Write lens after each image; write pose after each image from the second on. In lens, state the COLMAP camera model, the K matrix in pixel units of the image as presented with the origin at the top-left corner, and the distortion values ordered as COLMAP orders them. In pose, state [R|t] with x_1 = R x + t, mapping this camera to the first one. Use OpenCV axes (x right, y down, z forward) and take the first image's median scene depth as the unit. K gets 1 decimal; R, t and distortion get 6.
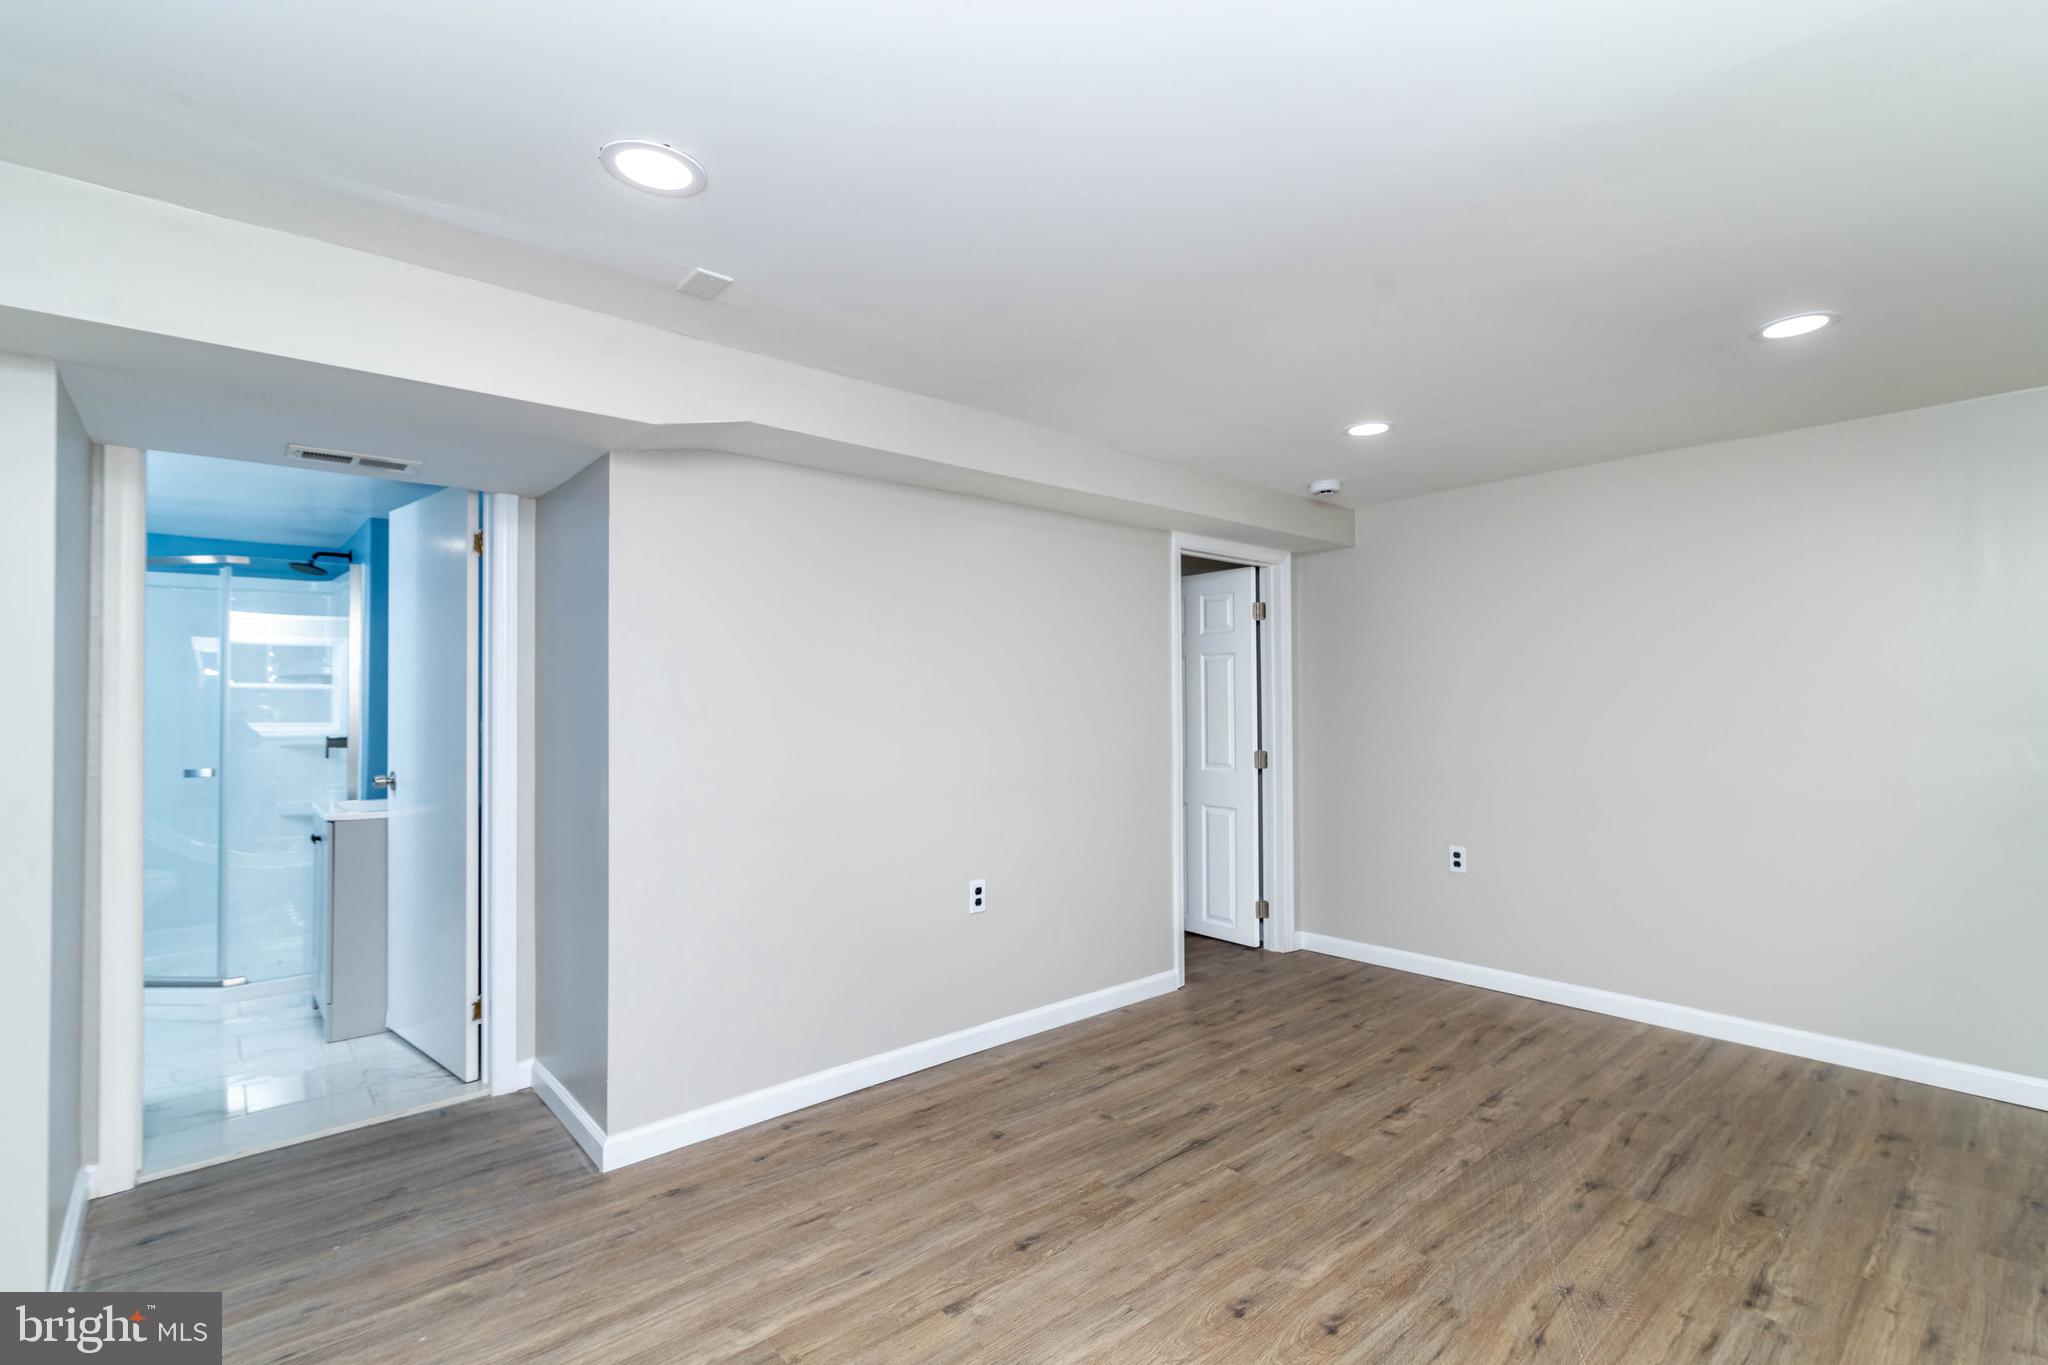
lens RADIAL K [[947.1, 0, 974.0], [0, 947.1, 691.0], [0, 0, 1]] dist [-0.000745, 0.000136]
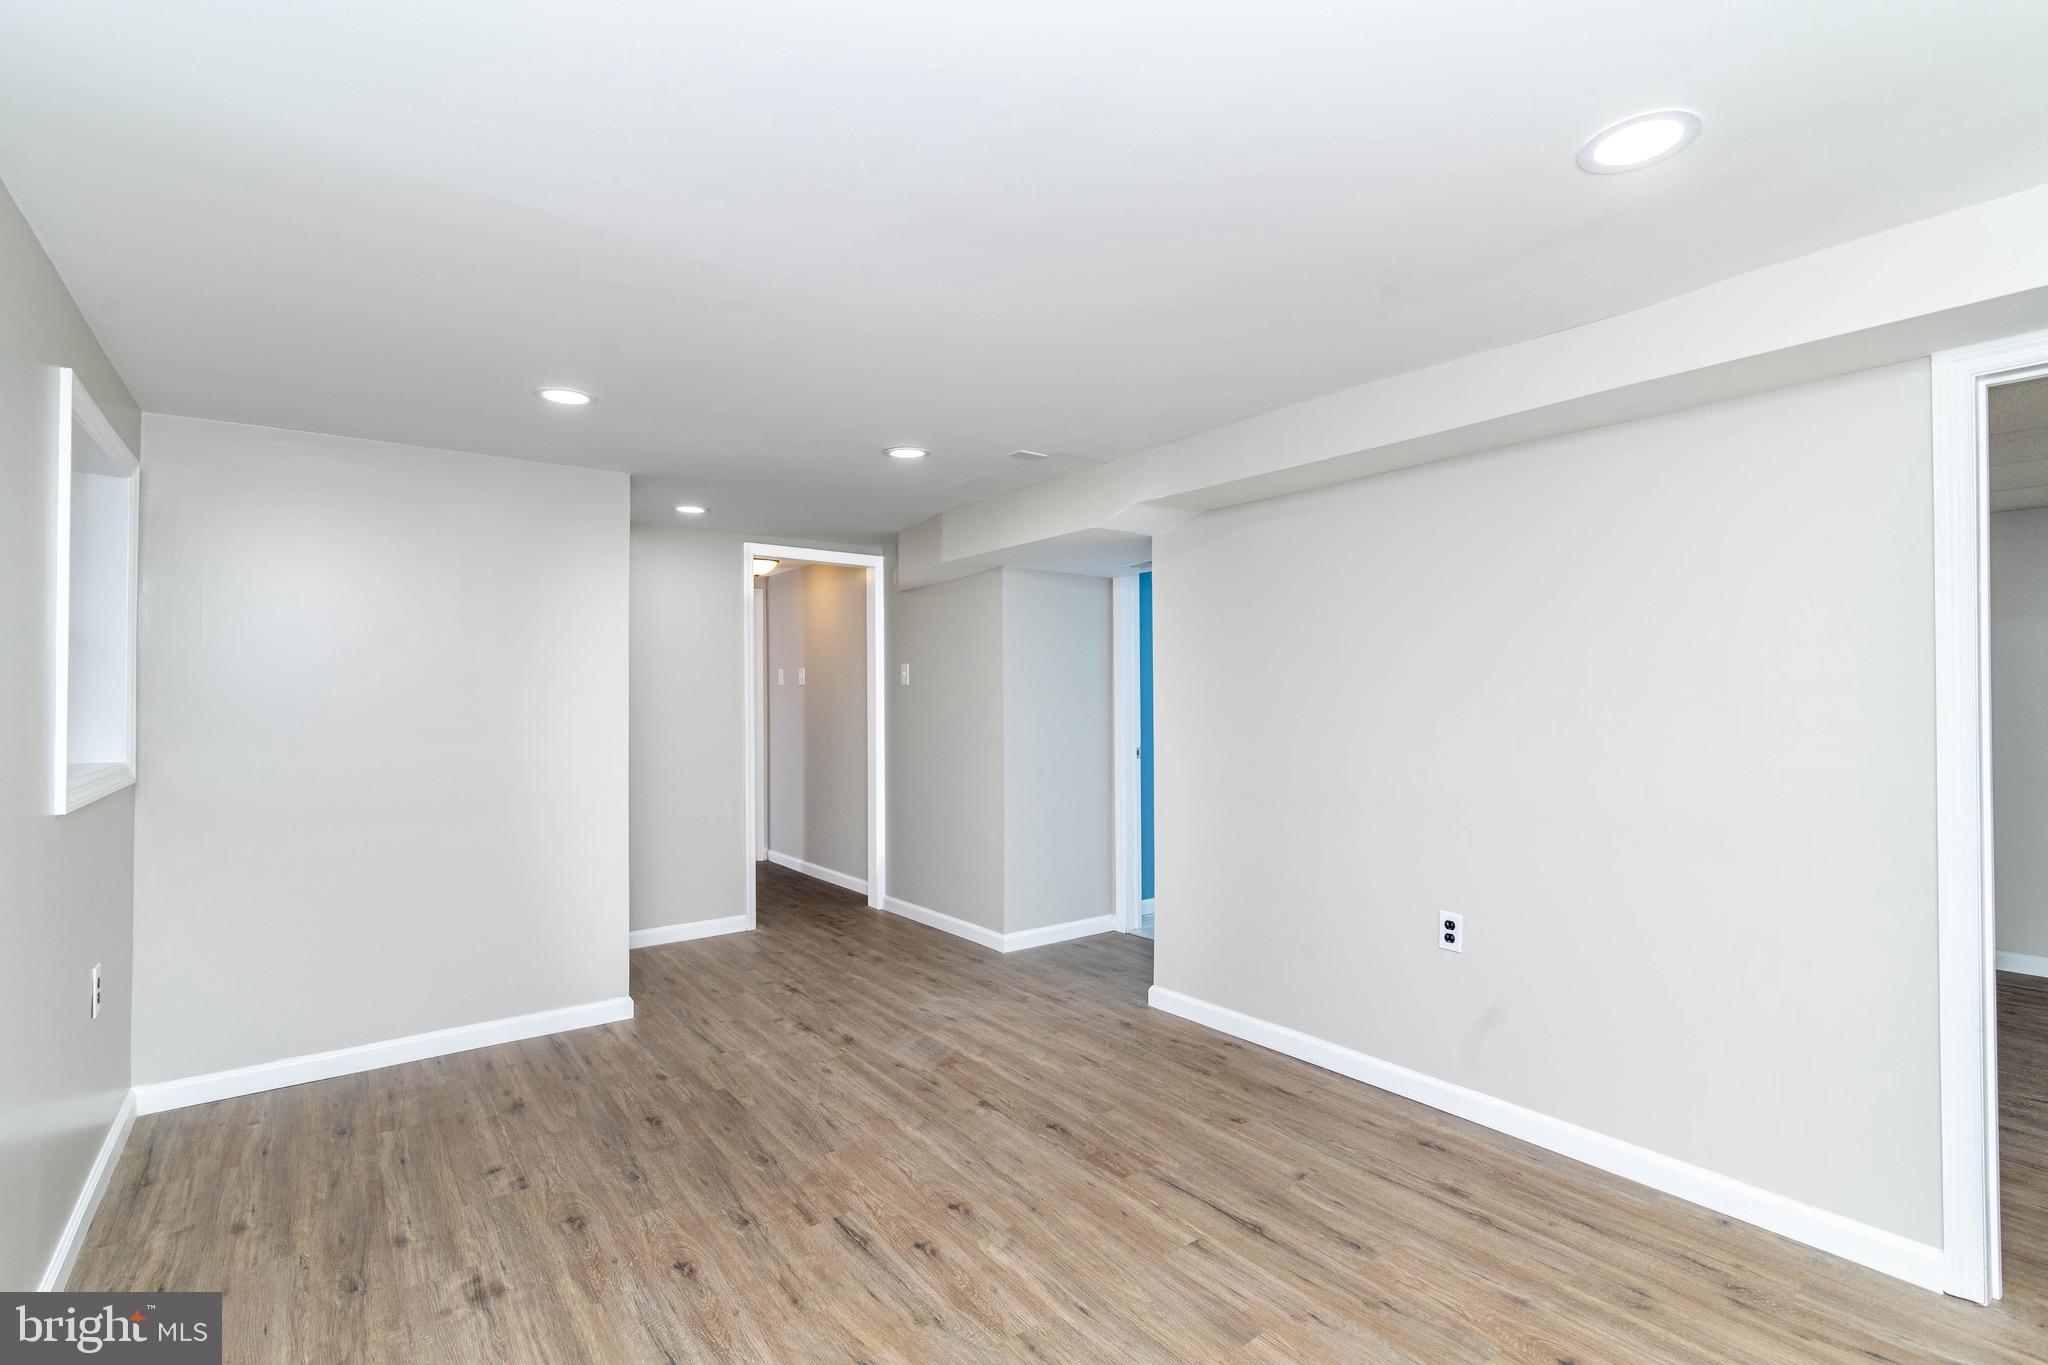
lens RADIAL K [[929.3, 0, 1021.4], [0, 929.3, 687.5], [0, 0, 1]] dist [0.000512, 0.000306]
pose [[-0.051353, -0.004579, -0.998670, 1.201466], [0.018608, 0.999812, -0.005541, 0.003735], [0.998507, -0.018867, -0.051258, 0.954262]]
